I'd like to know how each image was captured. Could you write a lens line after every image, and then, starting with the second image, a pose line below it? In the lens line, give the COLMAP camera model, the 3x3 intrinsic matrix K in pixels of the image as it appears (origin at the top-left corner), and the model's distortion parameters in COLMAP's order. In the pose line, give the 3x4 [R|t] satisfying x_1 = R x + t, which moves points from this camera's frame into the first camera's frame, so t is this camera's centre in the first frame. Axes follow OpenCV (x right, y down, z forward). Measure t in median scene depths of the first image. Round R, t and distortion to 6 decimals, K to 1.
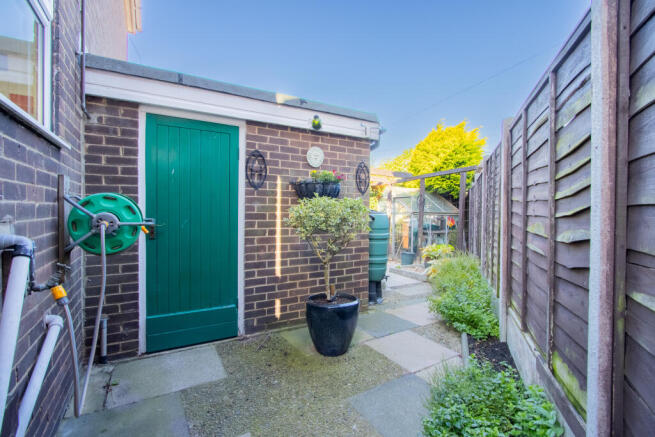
lens RADIAL K [[302.6, 0, 324.9], [0, 302.6, 218.2], [0, 0, 1]] dist [-0.012983, 0.001937]
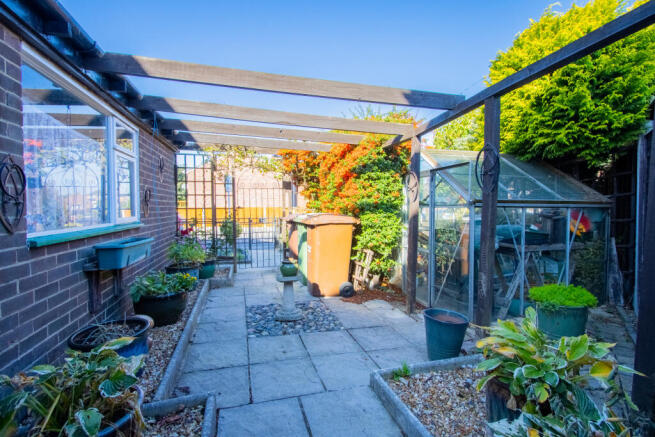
lens RADIAL K [[302.6, 0, 329.5], [0, 302.6, 215.3], [0, 0, 1]] dist [-0.012983, 0.001937]
pose [[0.964770, -0.005493, -0.263037, 0.194784], [0.009022, 0.999885, 0.012208, -0.007252], [0.262940, -0.014151, 0.964708, 0.516175]]
